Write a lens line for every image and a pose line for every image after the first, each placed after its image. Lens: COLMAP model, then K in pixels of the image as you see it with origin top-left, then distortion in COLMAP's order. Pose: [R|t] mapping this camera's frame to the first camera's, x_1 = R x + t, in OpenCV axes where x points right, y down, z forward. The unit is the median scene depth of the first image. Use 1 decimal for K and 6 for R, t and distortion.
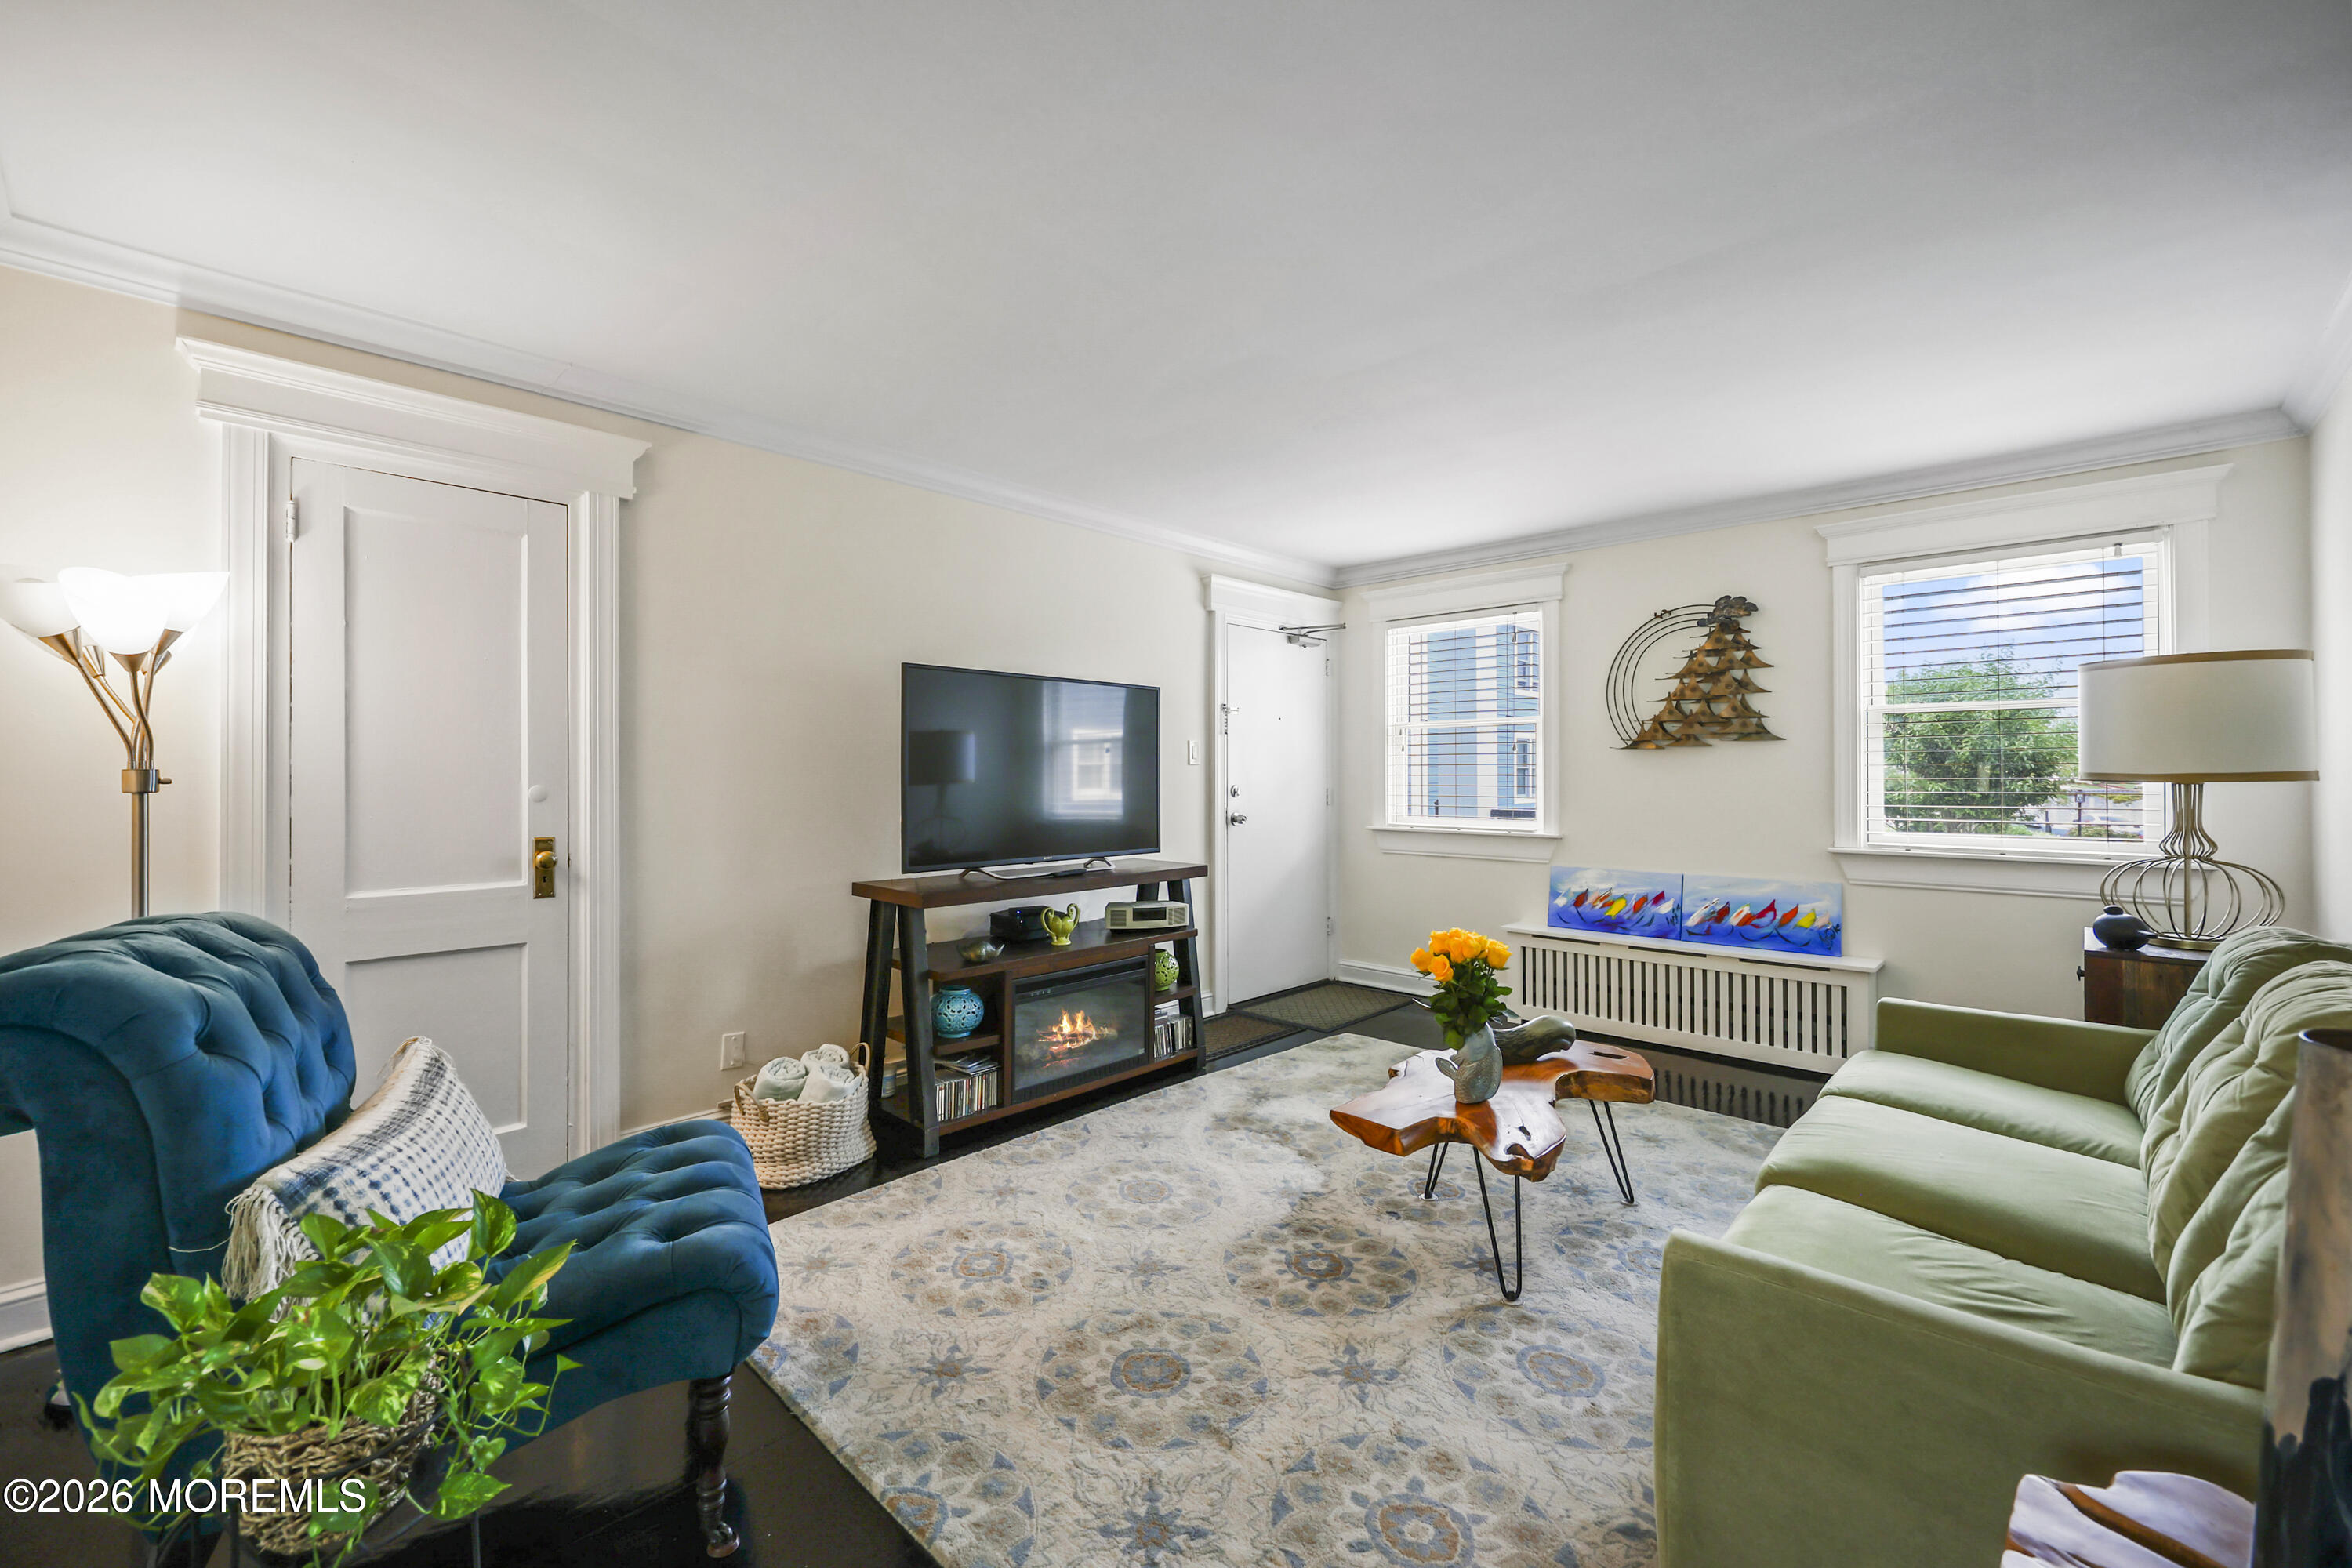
lens RADIAL K [[972.4, 0, 1183.3], [0, 972.4, 768.0], [0, 0, 1]] dist [0.001918, 0.000097]
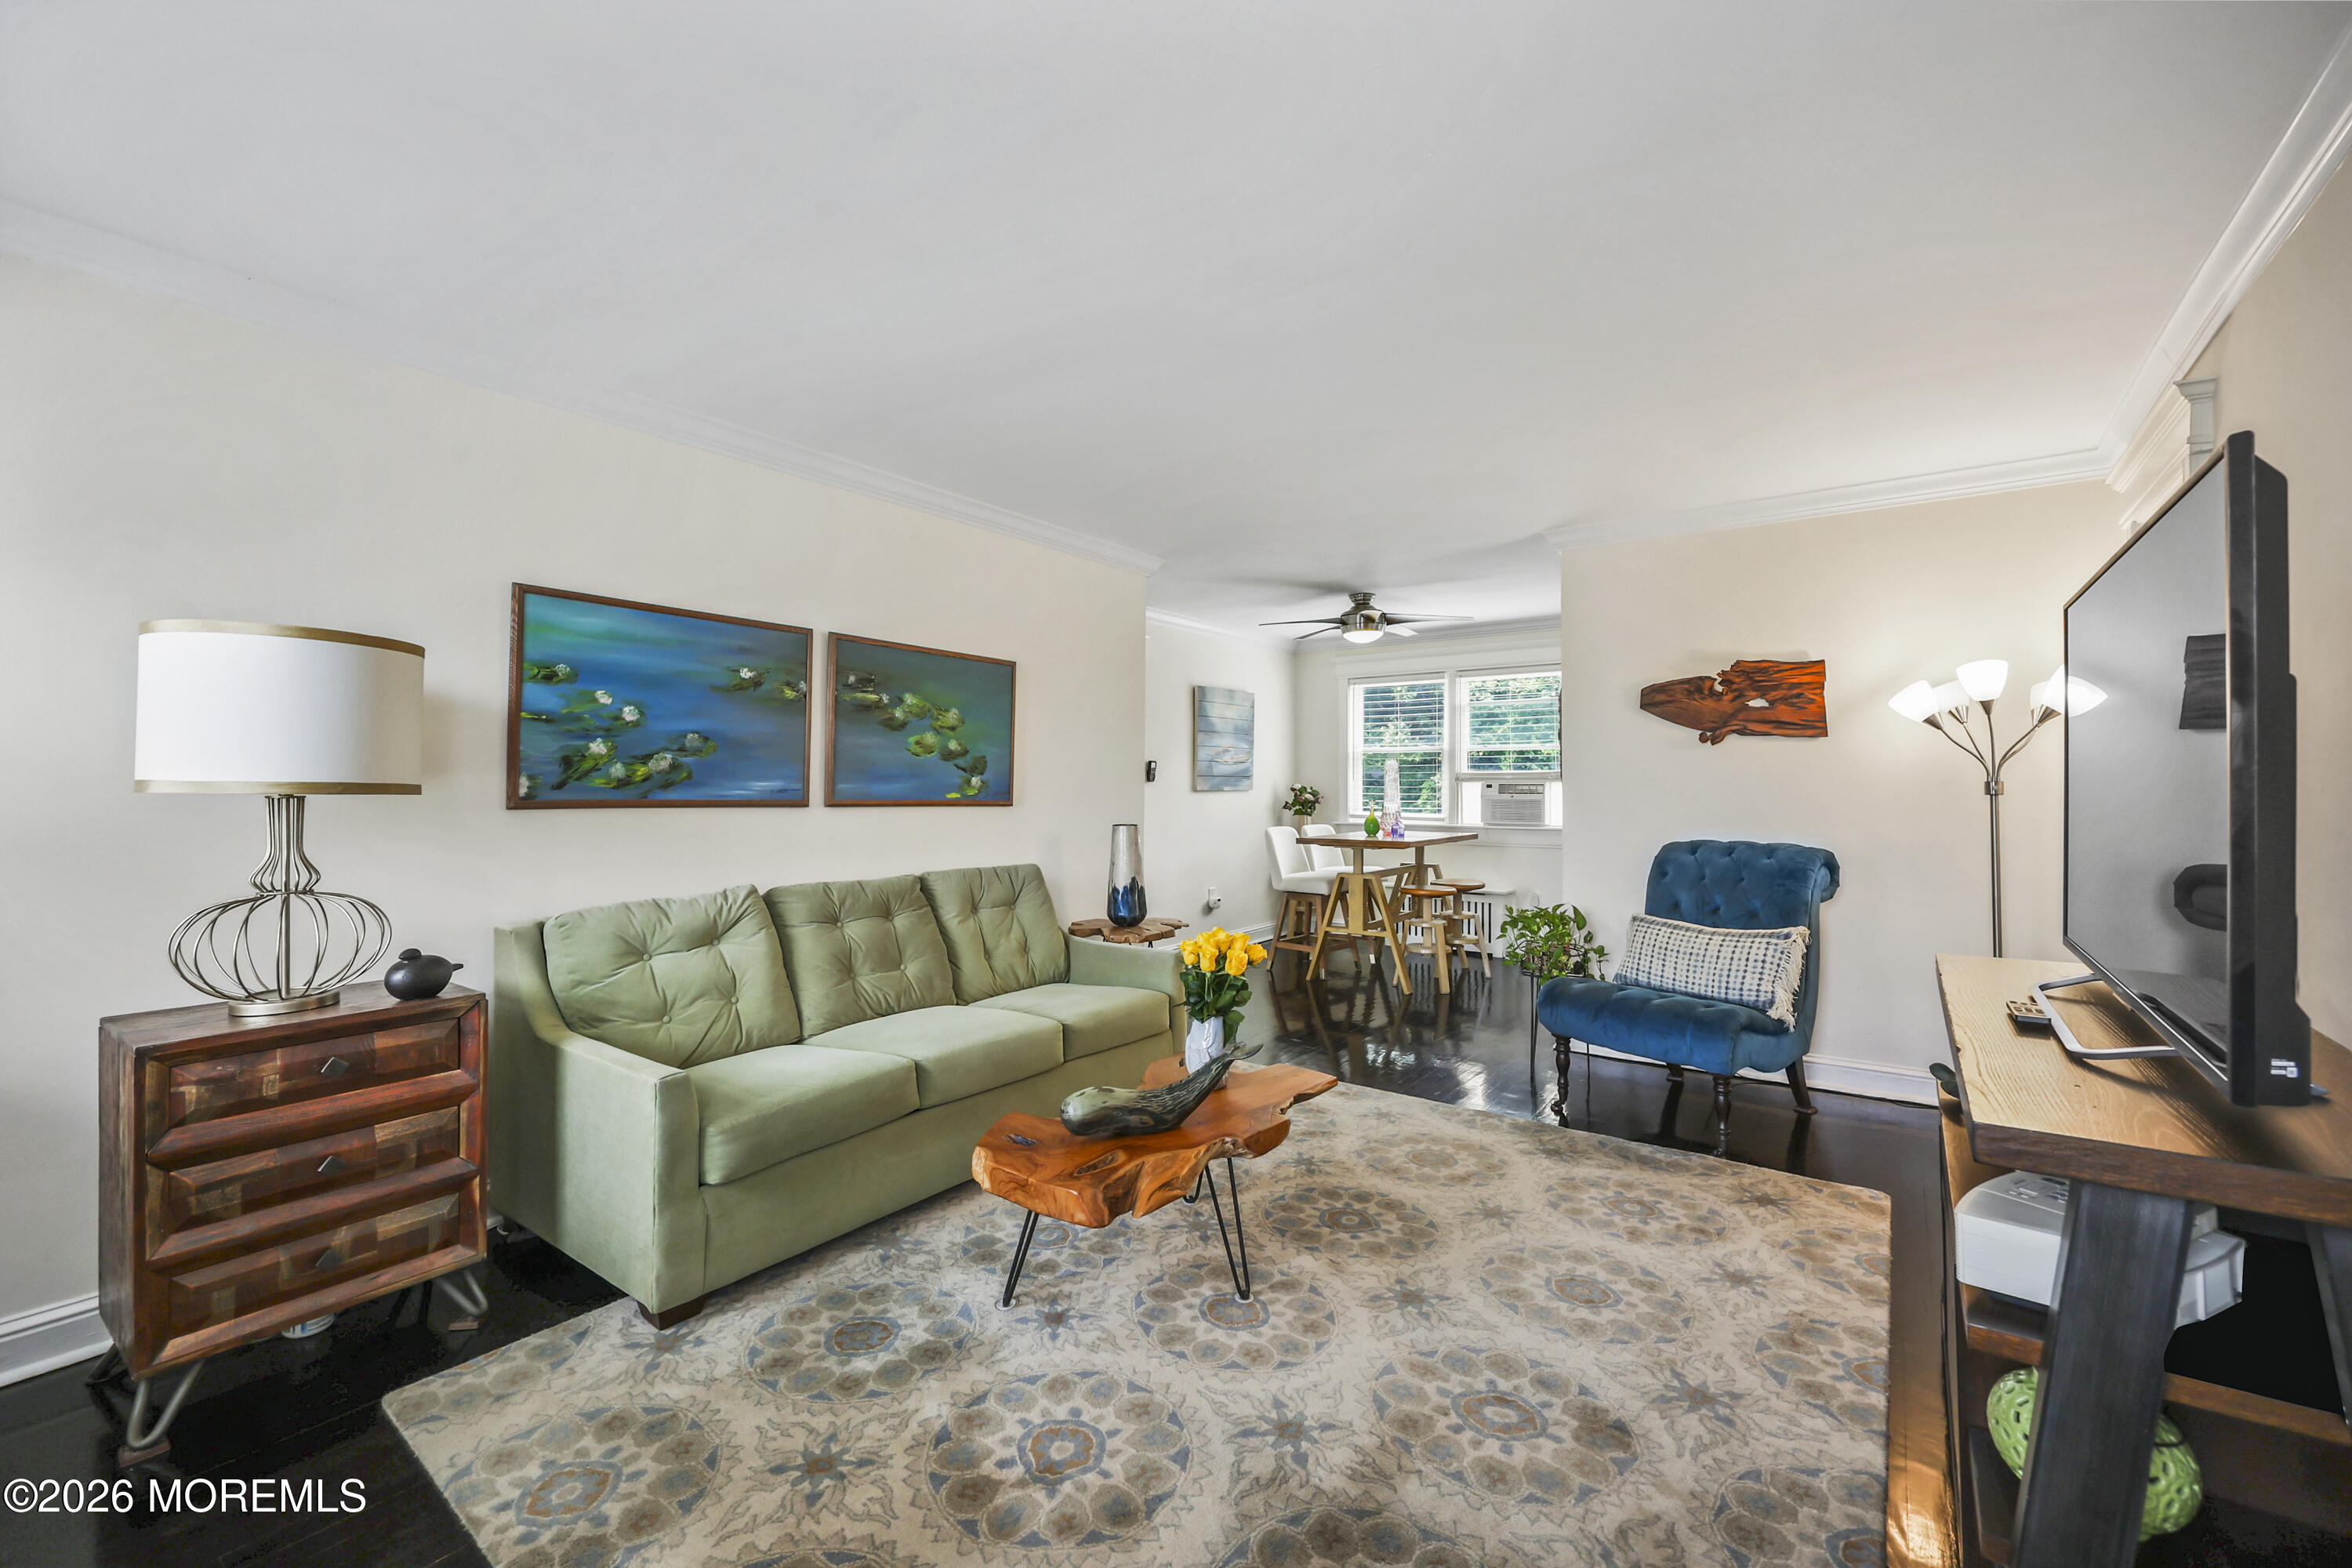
lens RADIAL K [[959.6, 0, 1180.9], [0, 959.6, 781.1], [0, 0, 1]] dist [0.001590, 0.000143]
pose [[-0.992744, 0.000036, -0.120246, 0.391612], [0.001195, 0.999954, -0.009568, 0.010698], [0.120241, -0.009642, -0.992698, 1.770579]]
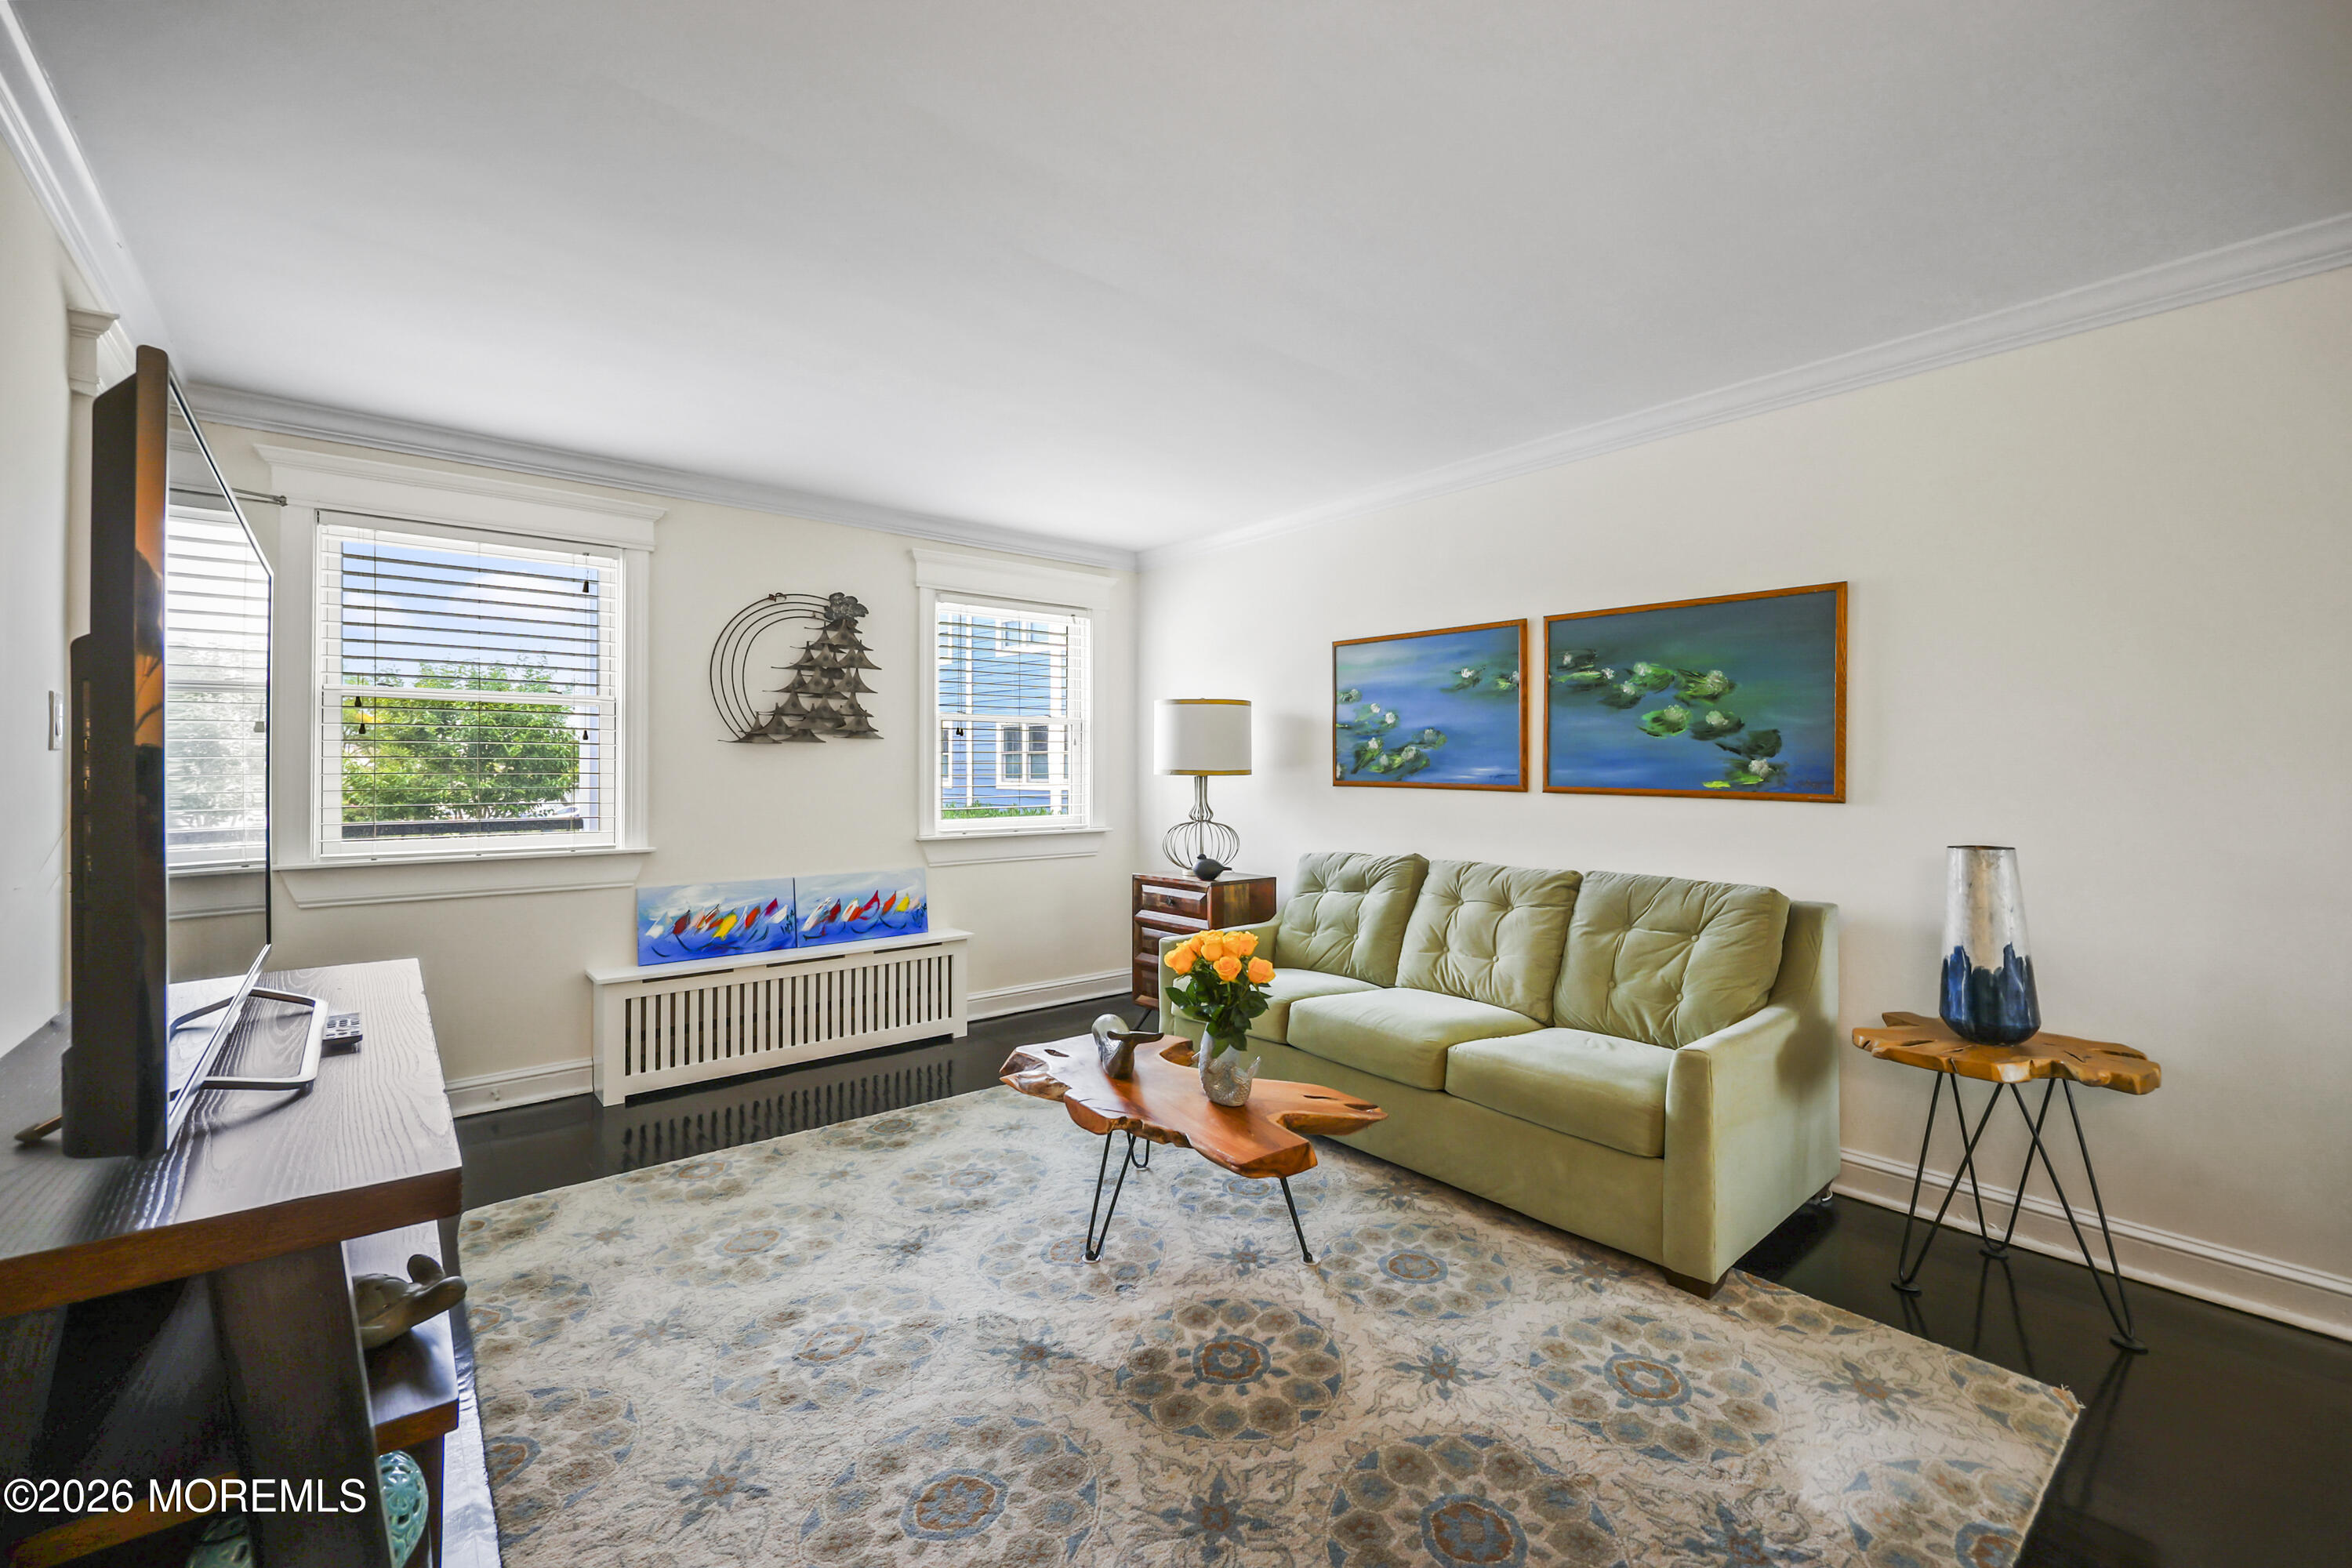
lens RADIAL K [[972.4, 0, 1183.3], [0, 972.4, 768.0], [0, 0, 1]] dist [0.001918, 0.000097]
pose [[0.117899, 0.002551, 0.993022, -0.592125], [-0.004924, 0.999986, -0.001985, 0.004686], [-0.993013, -0.004656, 0.117910, 0.804058]]
